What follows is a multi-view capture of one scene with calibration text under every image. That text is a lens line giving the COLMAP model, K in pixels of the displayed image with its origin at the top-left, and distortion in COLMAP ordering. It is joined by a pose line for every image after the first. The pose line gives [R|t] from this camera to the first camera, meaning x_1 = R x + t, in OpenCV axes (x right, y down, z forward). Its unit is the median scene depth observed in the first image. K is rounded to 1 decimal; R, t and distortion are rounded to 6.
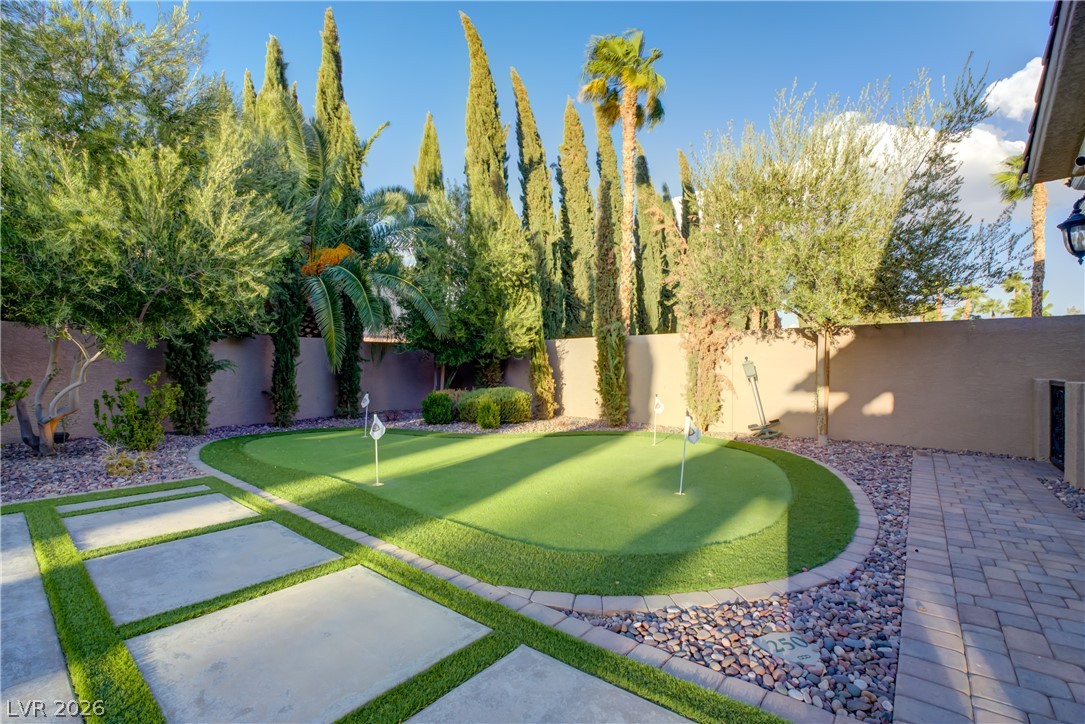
lens RADIAL K [[478.3, 0, 561.7], [0, 478.3, 357.8], [0, 0, 1]] dist [-0.038041, 0.000475]
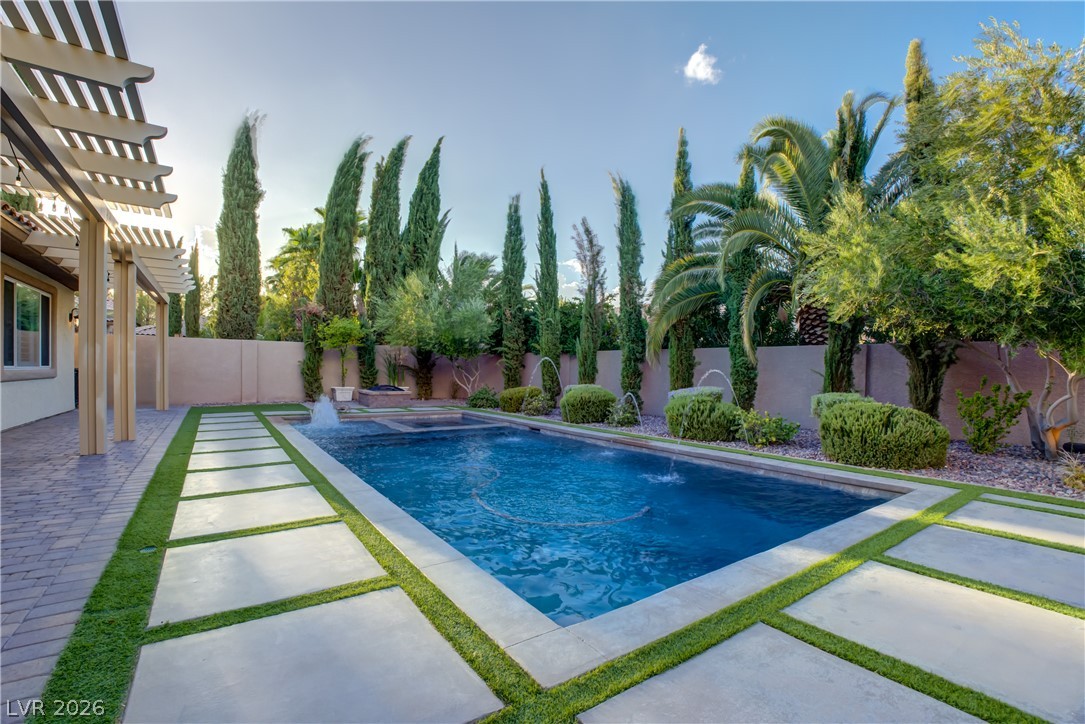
lens RADIAL K [[464.8, 0, 542.7], [0, 464.8, 378.5], [0, 0, 1]] dist [-0.031380, 0.000485]
pose [[-0.279267, 0.013664, -0.960116, 0.581206], [0.004472, 0.999906, 0.012929, -0.009887], [0.960203, -0.000683, -0.279302, 0.265907]]
